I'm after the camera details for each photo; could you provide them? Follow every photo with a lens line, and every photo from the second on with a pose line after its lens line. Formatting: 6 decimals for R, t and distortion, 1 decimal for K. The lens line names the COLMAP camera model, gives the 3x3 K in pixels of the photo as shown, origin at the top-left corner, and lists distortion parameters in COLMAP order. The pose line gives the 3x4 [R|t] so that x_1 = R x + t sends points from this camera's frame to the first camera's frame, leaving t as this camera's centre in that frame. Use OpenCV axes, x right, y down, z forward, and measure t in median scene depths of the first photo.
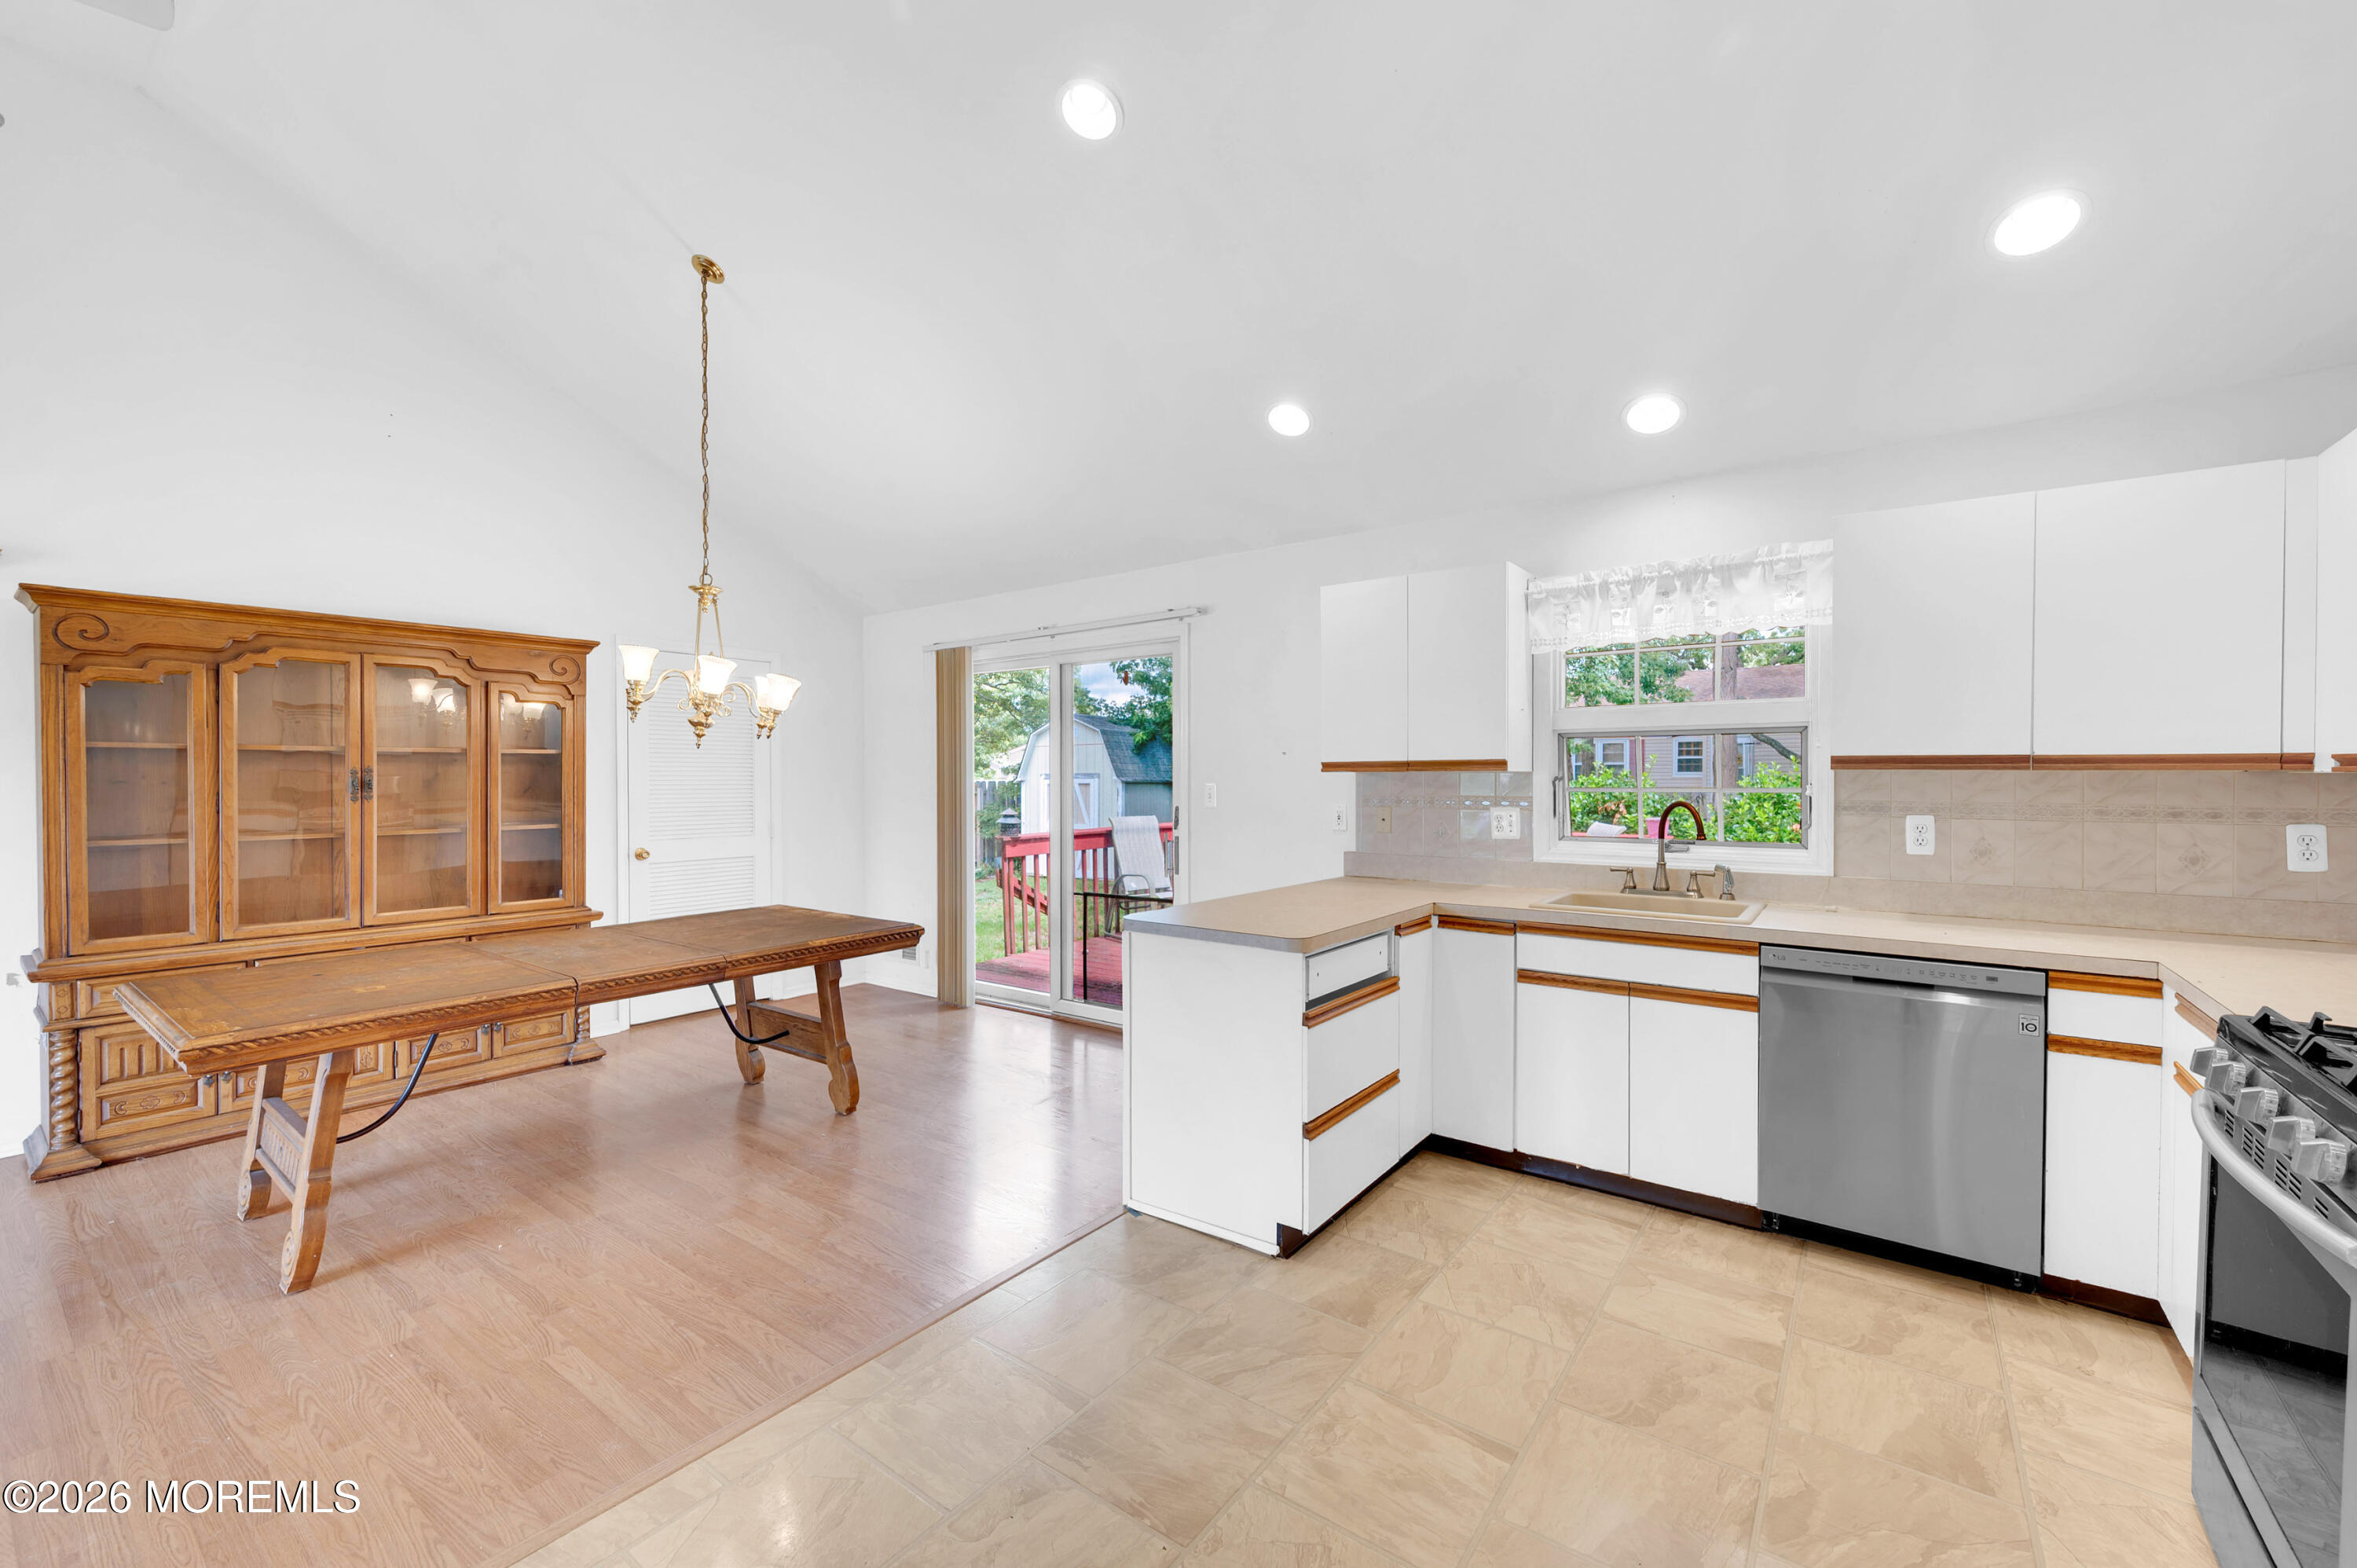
lens RADIAL K [[944.6, 0, 1180.5], [0, 944.6, 789.4], [0, 0, 1]] dist [0.000097, -0.000128]
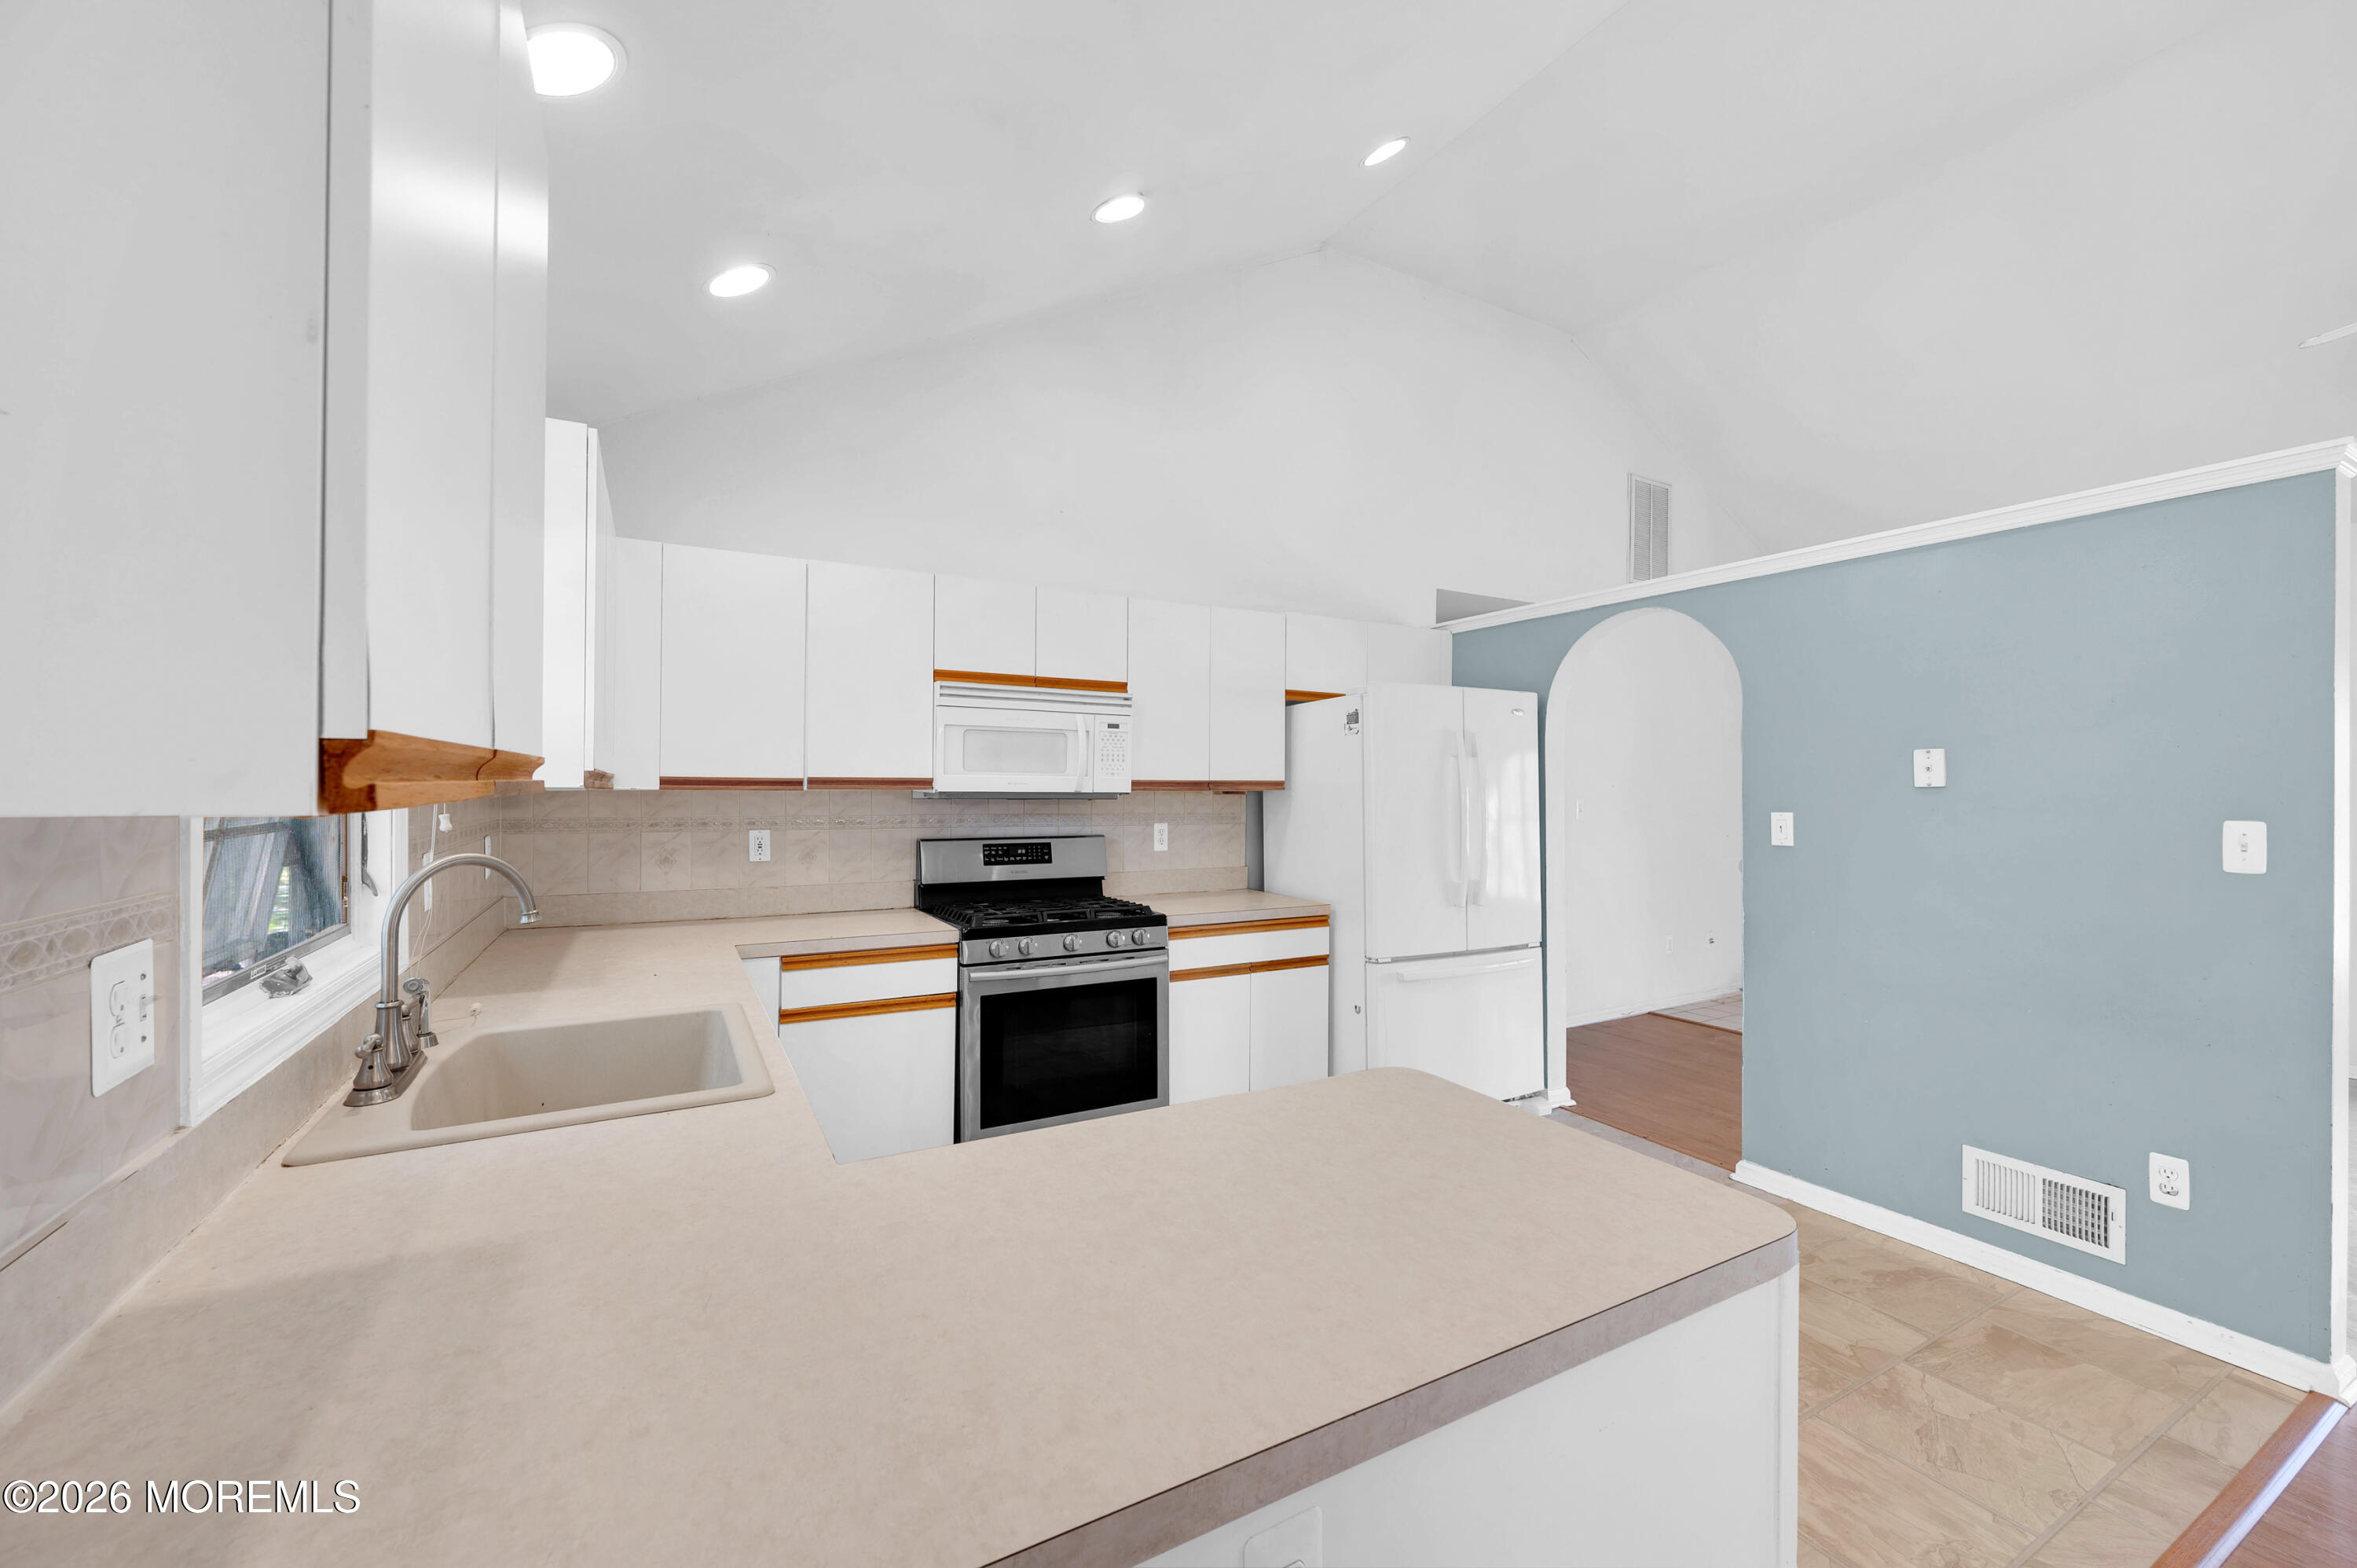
lens RADIAL K [[931.5, 0, 1178.5], [0, 931.5, 784.0], [0, 0, 1]] dist [0.002309, -0.000085]
pose [[-0.913345, -0.004639, 0.407161, 0.010740], [-0.000356, 0.999944, 0.010594, -0.029464], [-0.407187, 0.009531, -0.913295, 1.358157]]
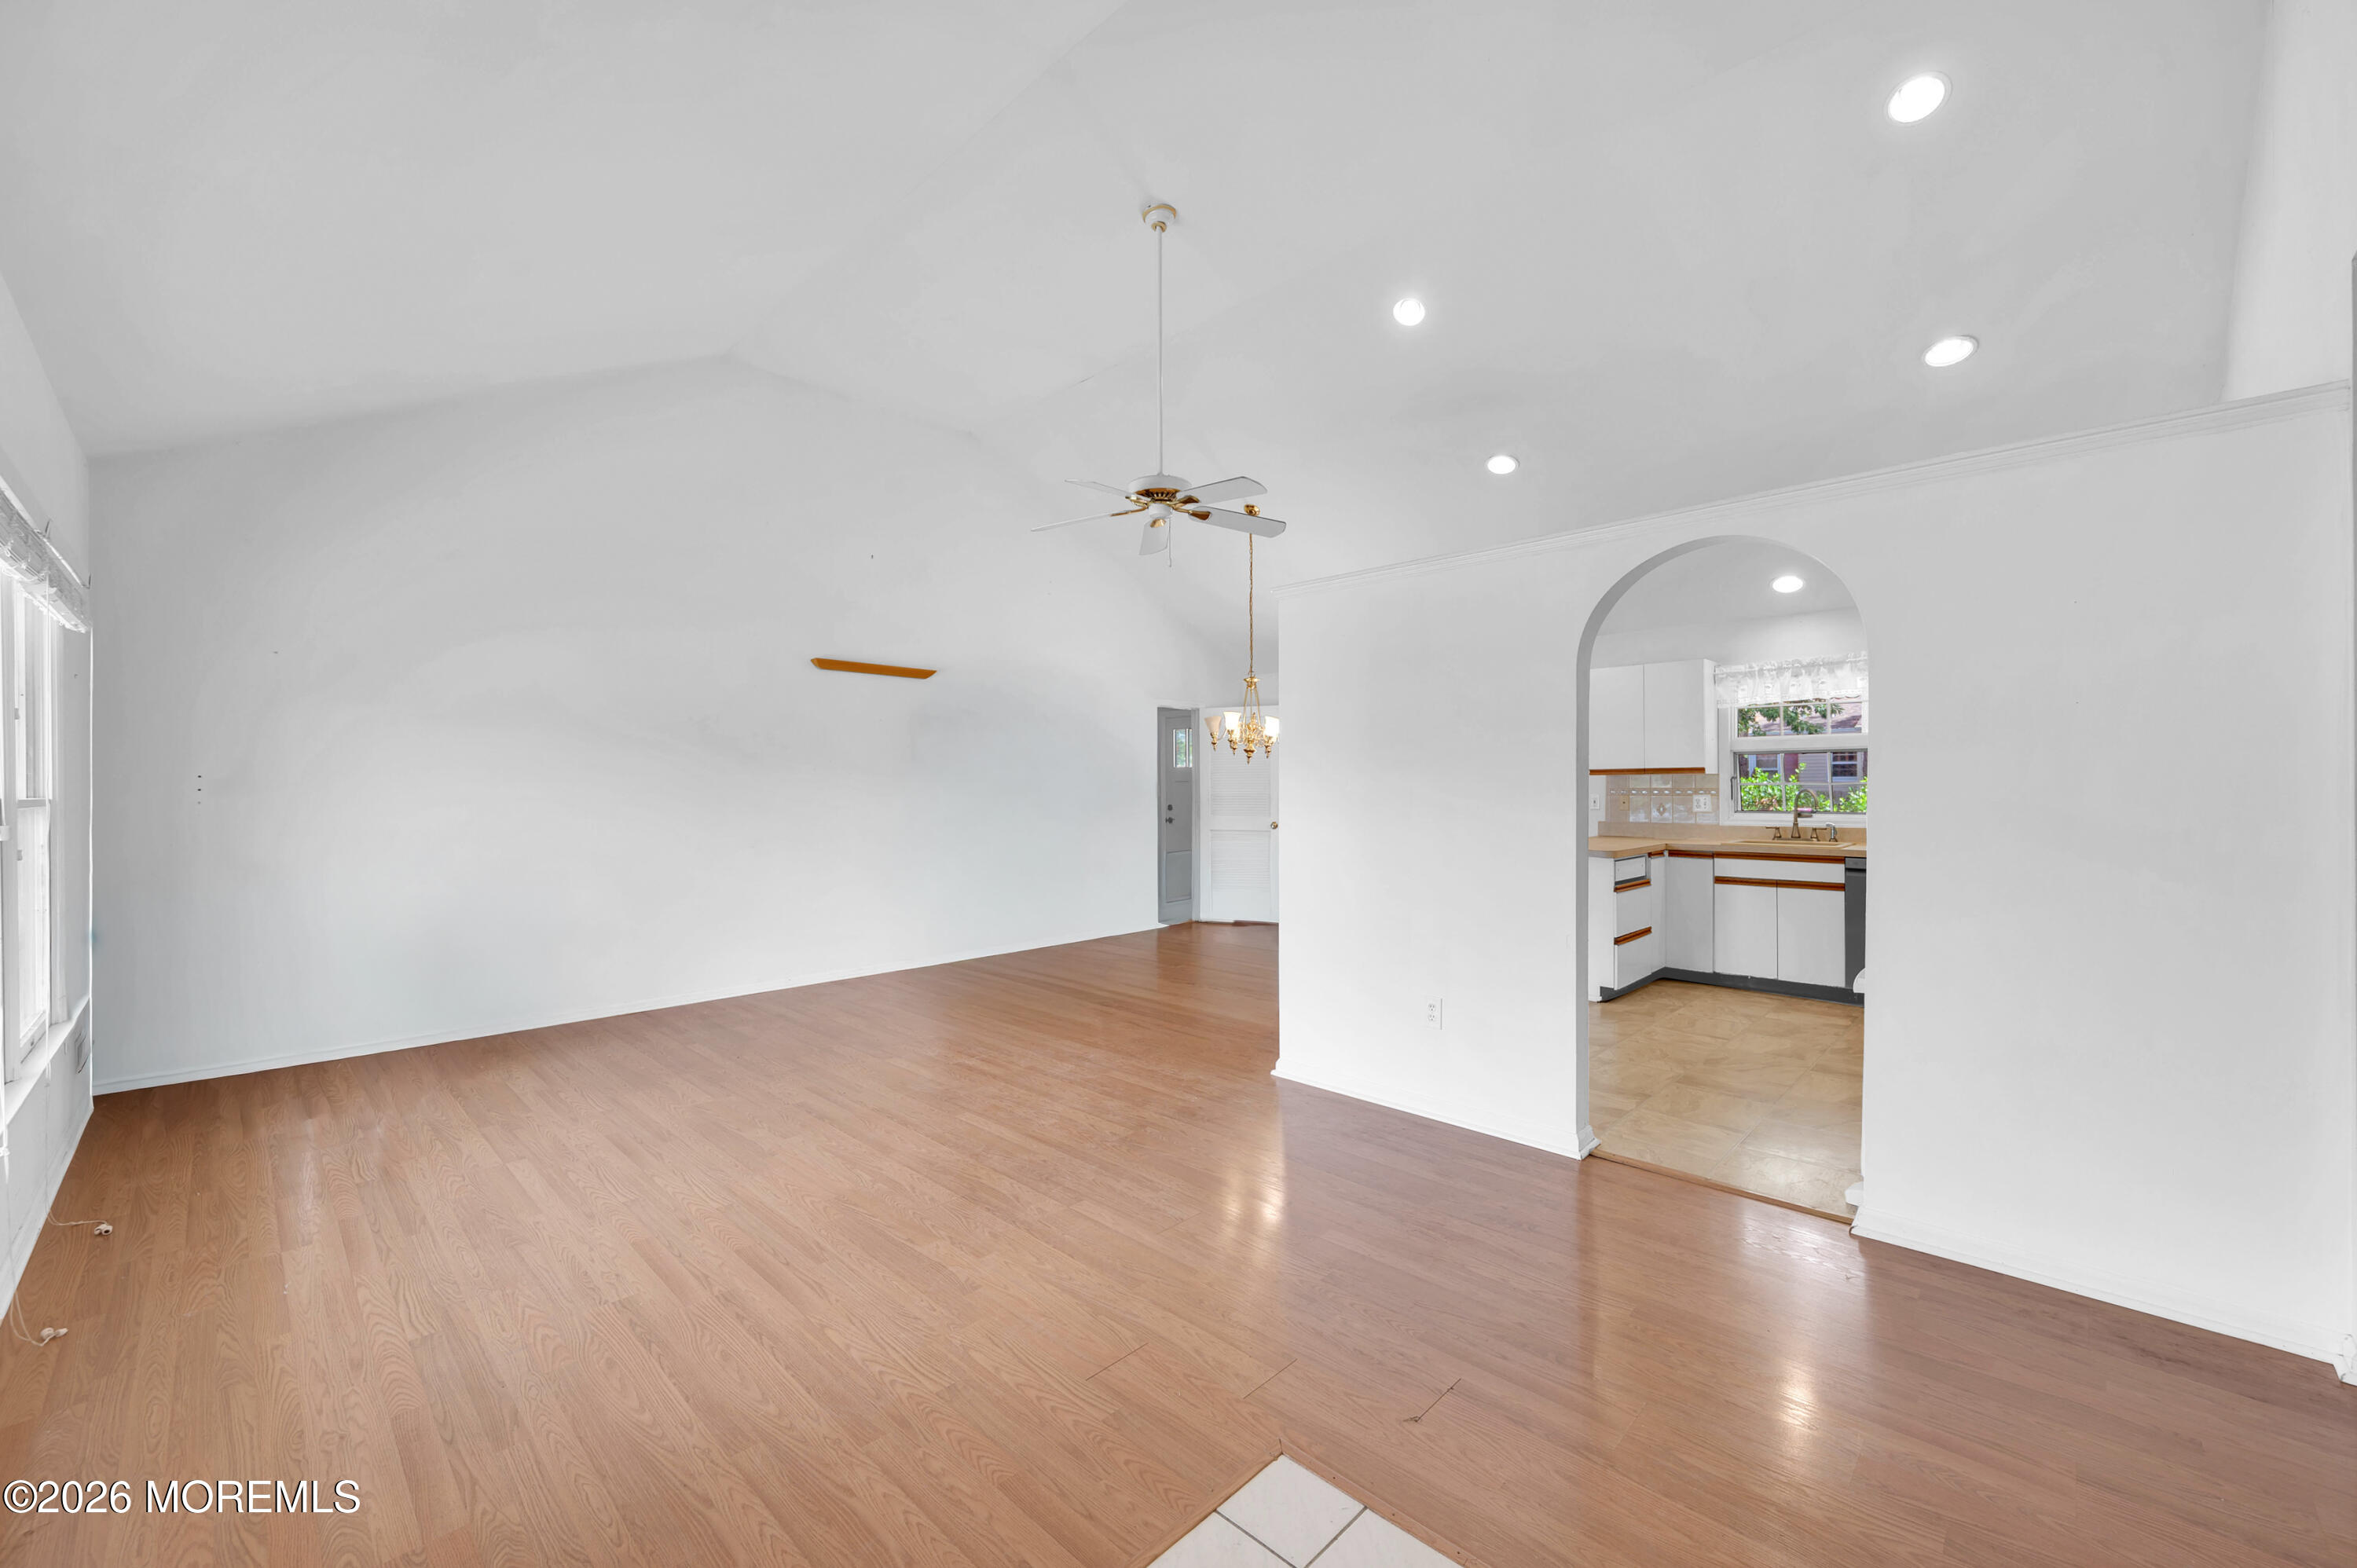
lens RADIAL K [[930.5, 0, 1186.8], [0, 930.5, 788.8], [0, 0, 1]] dist [-0.001117, -0.000372]
pose [[0.992033, -0.004275, -0.125903, -0.477738], [0.003004, 0.999943, -0.010283, 0.029093], [0.125939, 0.009823, 0.991989, -1.031300]]
